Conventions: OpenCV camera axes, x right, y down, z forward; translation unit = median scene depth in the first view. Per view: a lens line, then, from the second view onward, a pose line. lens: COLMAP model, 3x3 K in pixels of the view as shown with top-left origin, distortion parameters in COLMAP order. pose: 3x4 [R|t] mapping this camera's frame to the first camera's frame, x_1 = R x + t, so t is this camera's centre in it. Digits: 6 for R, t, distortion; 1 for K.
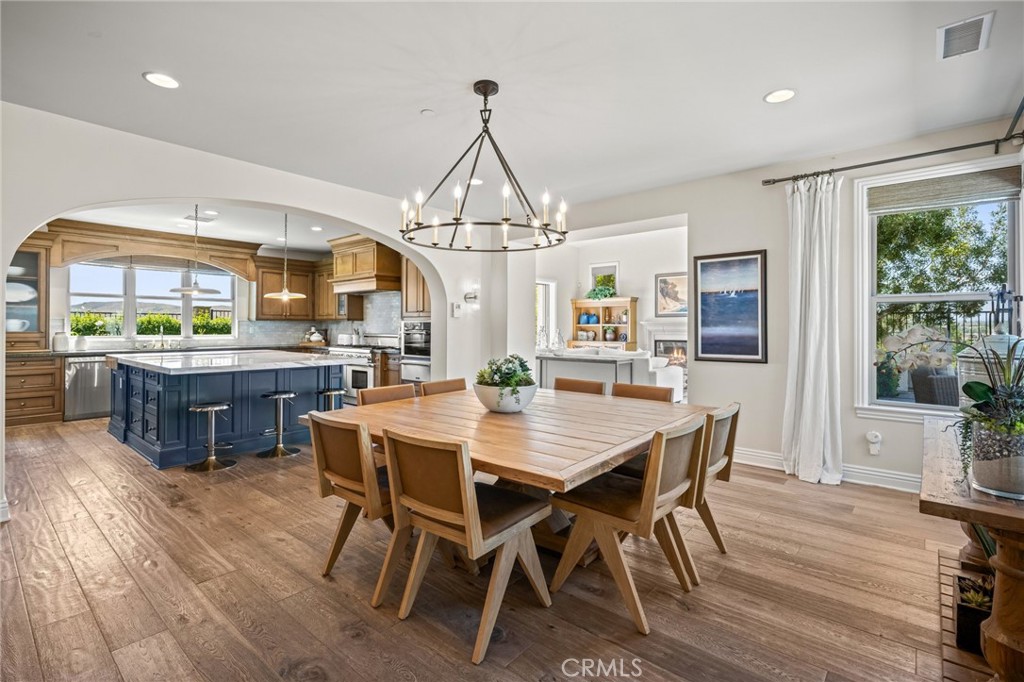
lens RADIAL K [[473.1, 0, 508.7], [0, 473.1, 333.1], [0, 0, 1]] dist [-0.001066, 0.000400]
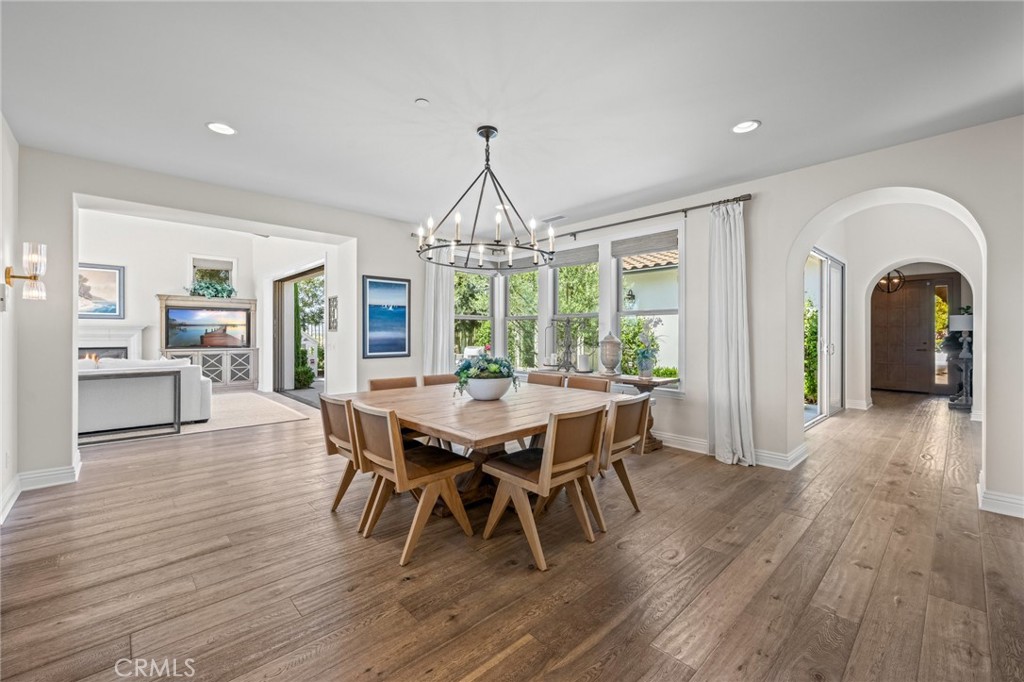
lens RADIAL K [[421.1, 0, 509.3], [0, 421.1, 334.9], [0, 0, 1]] dist [0.011157, -0.000012]
pose [[0.108356, -0.002964, 0.994108, -0.276206], [0.009873, 0.999949, 0.001906, -0.000846], [-0.994063, 0.009608, 0.108380, 0.204494]]
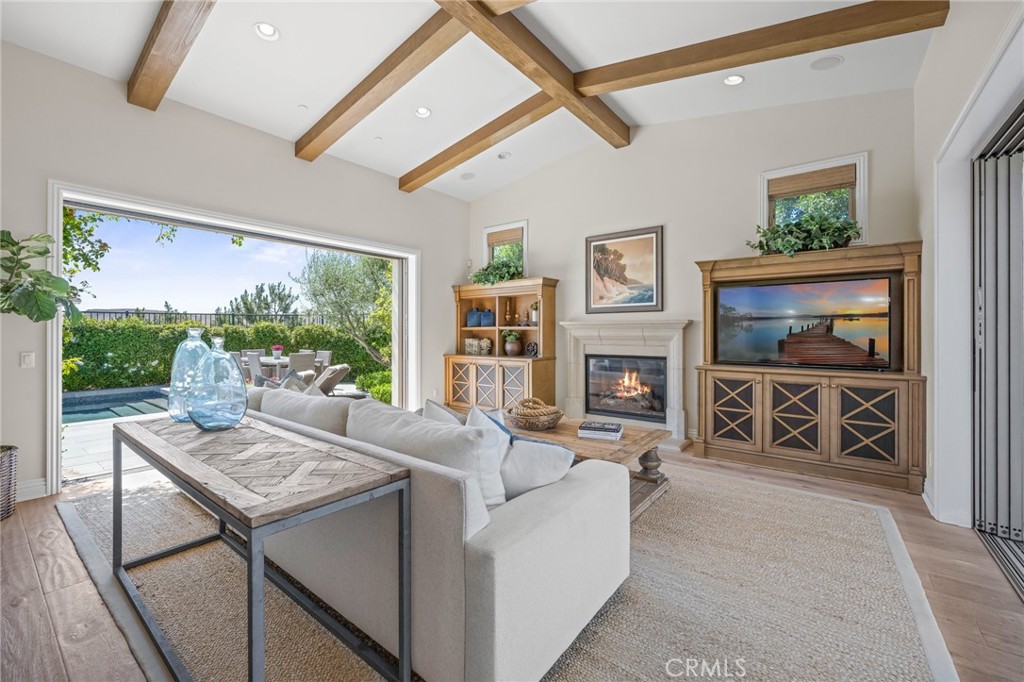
lens RADIAL K [[421.1, 0, 513.0], [0, 421.1, 335.4], [0, 0, 1]] dist [0.011157, -0.000012]
pose [[0.998075, -0.001768, 0.061994, 0.192269], [0.001890, 0.999996, -0.001904, -0.007252], [-0.061991, 0.002018, 0.998075, 0.507987]]
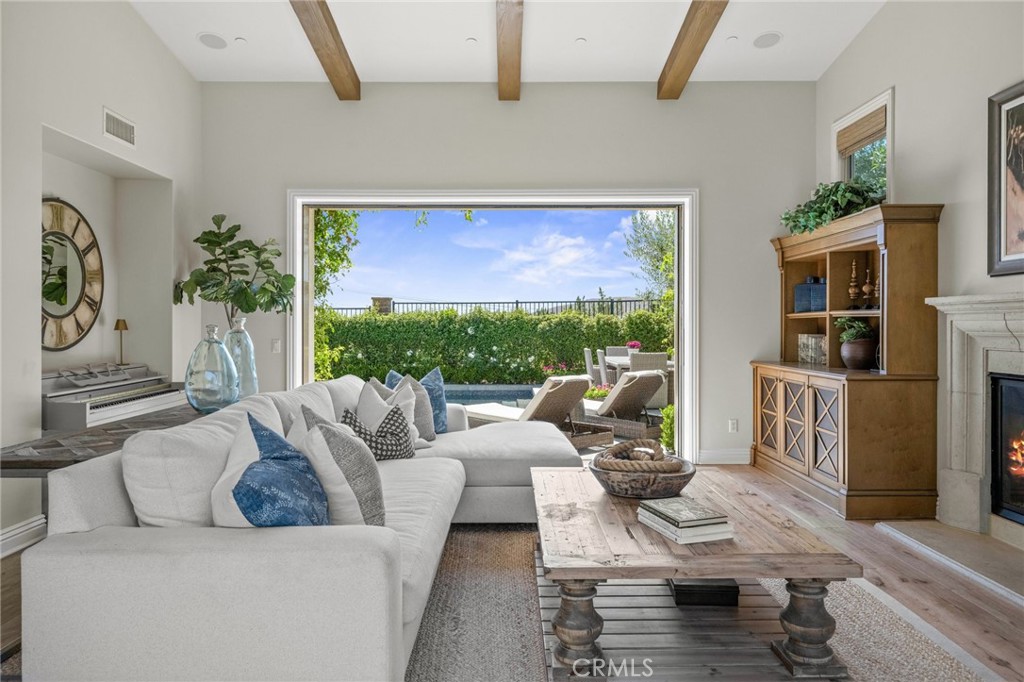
lens RADIAL K [[665.5, 0, 510.1], [0, 665.5, 330.1], [0, 0, 1]] dist [-0.007423, -0.000788]
pose [[0.666032, 0.003796, -0.745914, 0.395305], [-0.005129, 0.999987, 0.000510, -0.006182], [0.745906, 0.003486, 0.666042, 0.600355]]
